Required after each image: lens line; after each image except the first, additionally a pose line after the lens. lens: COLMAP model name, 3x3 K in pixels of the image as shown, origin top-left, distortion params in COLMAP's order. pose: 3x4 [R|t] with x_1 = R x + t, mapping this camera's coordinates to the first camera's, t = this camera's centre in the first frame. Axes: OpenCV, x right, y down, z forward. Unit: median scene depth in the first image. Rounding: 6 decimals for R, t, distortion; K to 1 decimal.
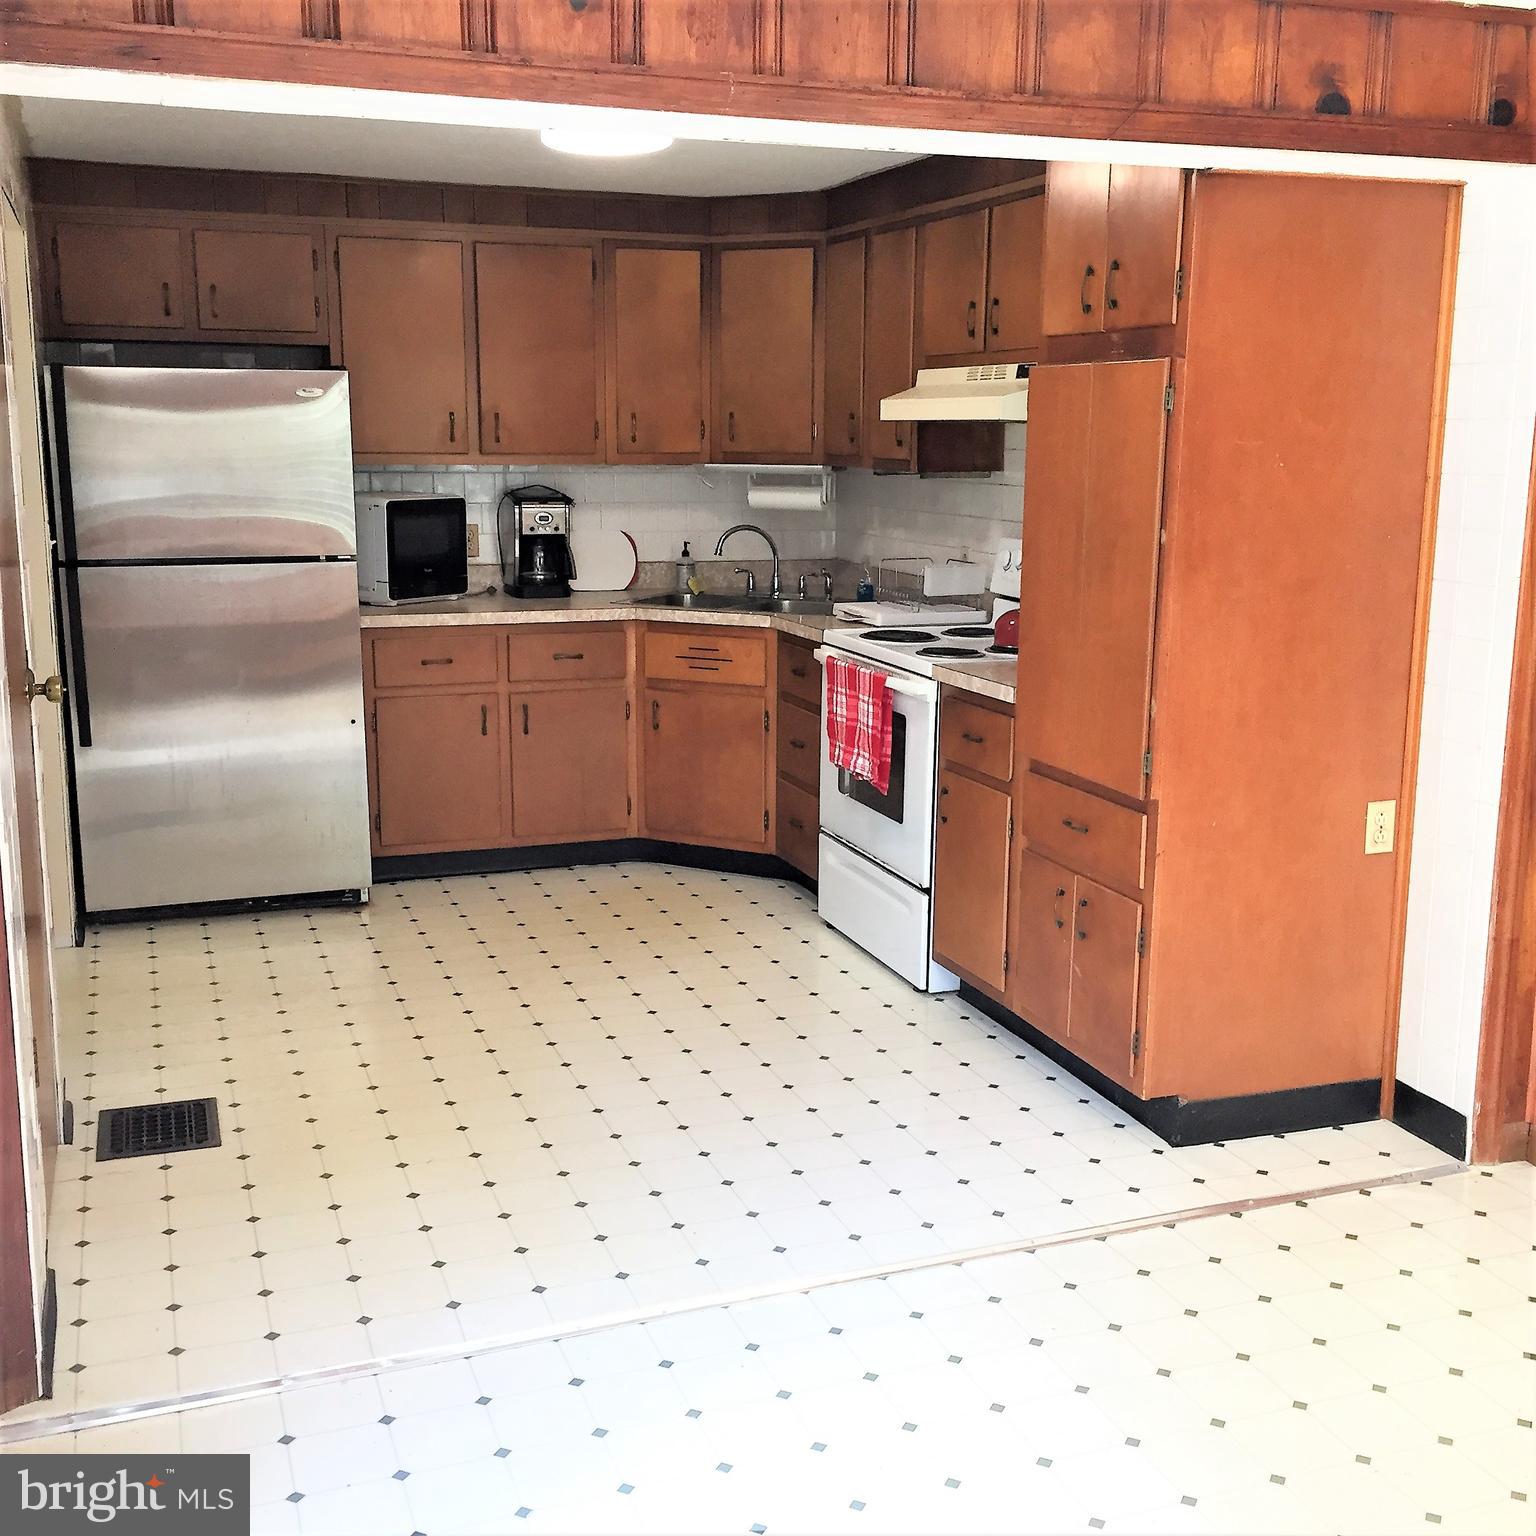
lens RADIAL K [[1760.6, 0, 768.0], [0, 1760.6, 768.0], [0, 0, 1]] dist [0.004478, 0.011575]
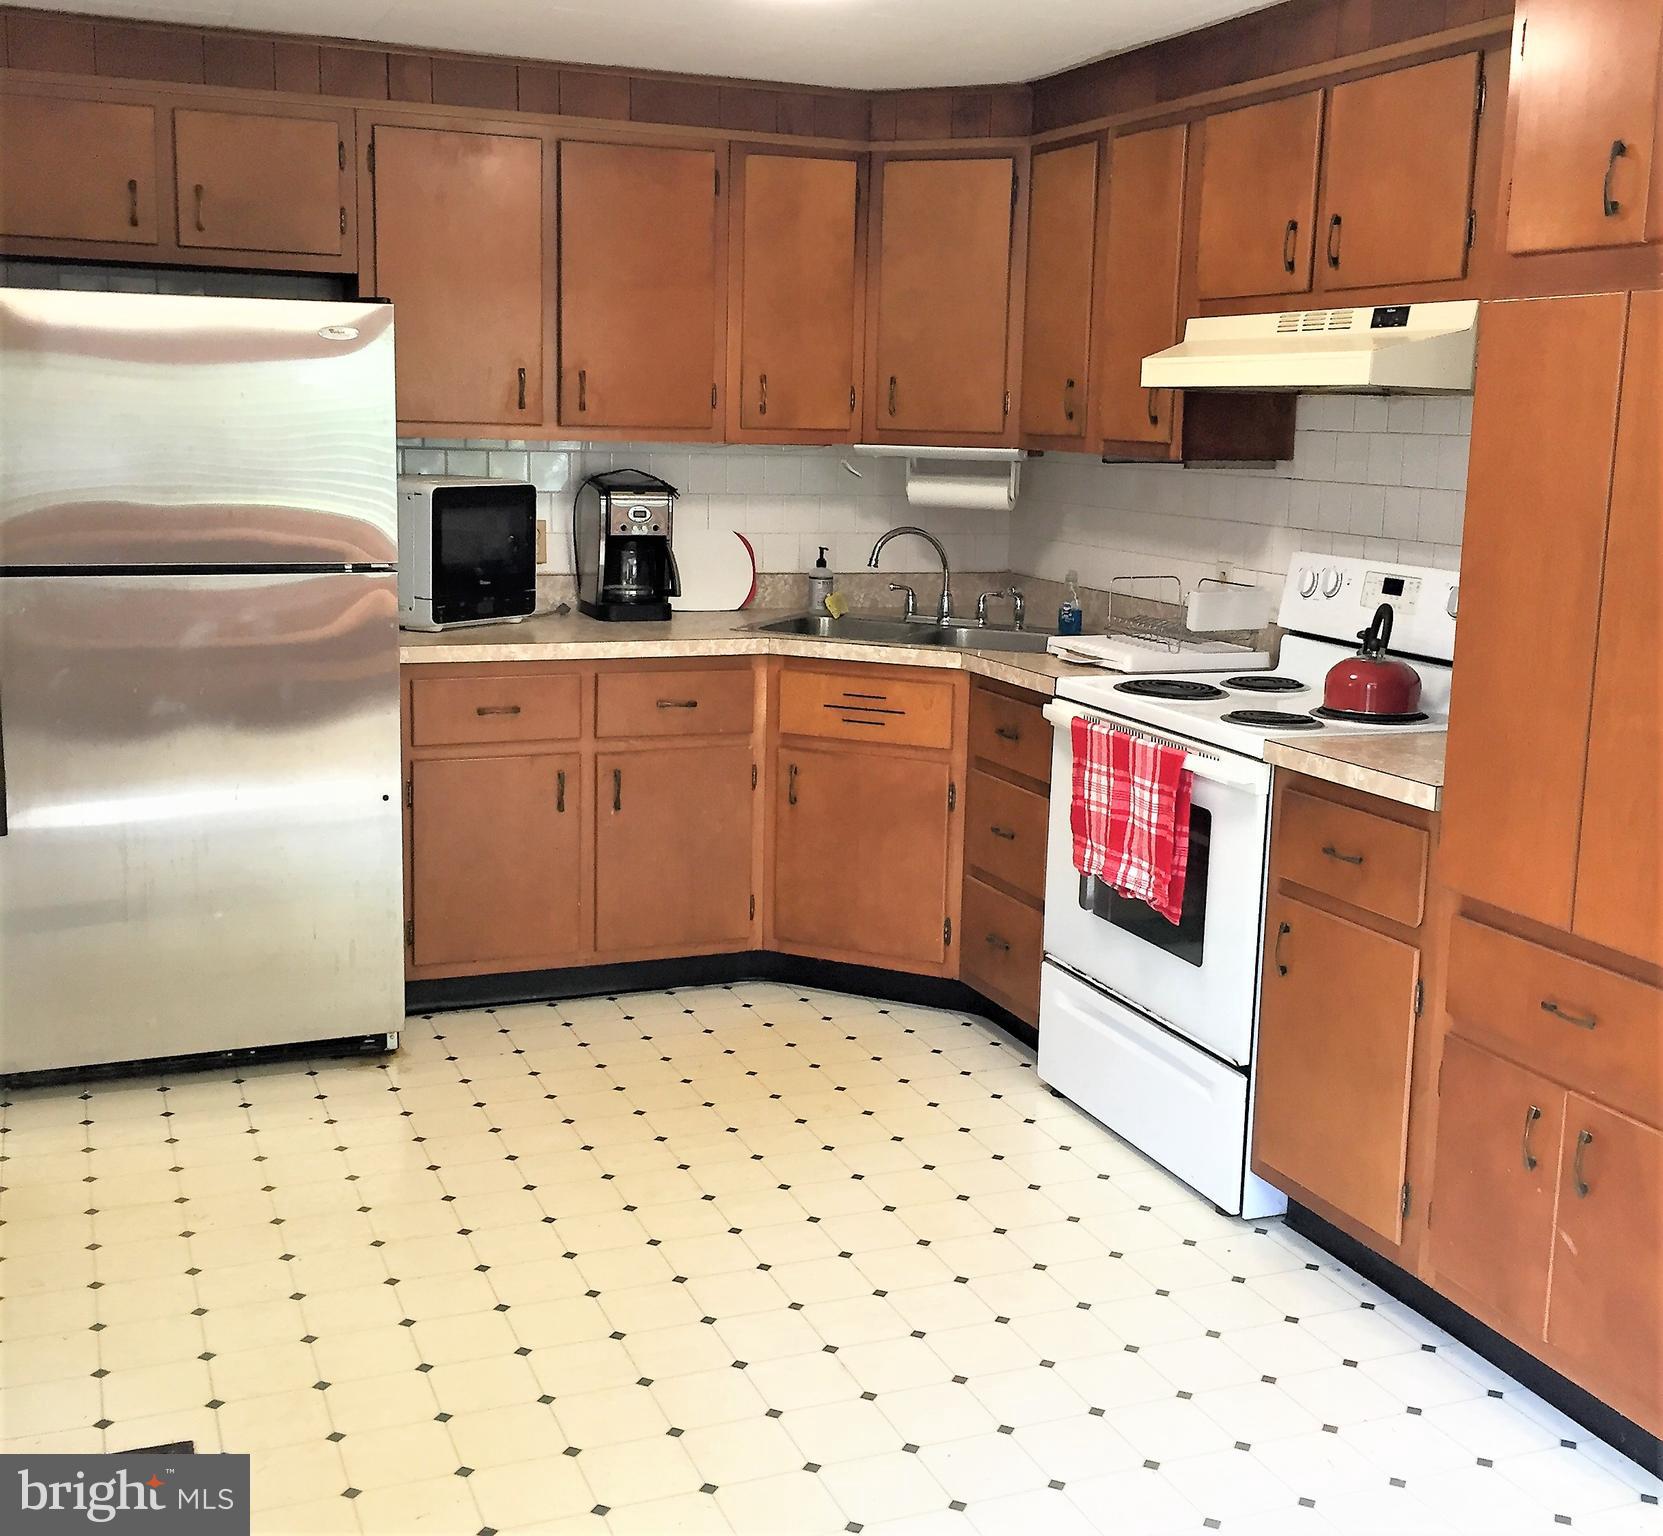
lens RADIAL K [[1917.0, 0, 830.1], [0, 1917.0, 685.4], [0, 0, 1]] dist [0.014004, 0.012666]
pose [[0.999244, 0.012690, 0.036736, -0.081261], [-0.010852, 0.998700, -0.049796, -0.032781], [-0.037320, 0.049359, 0.998084, 0.210765]]
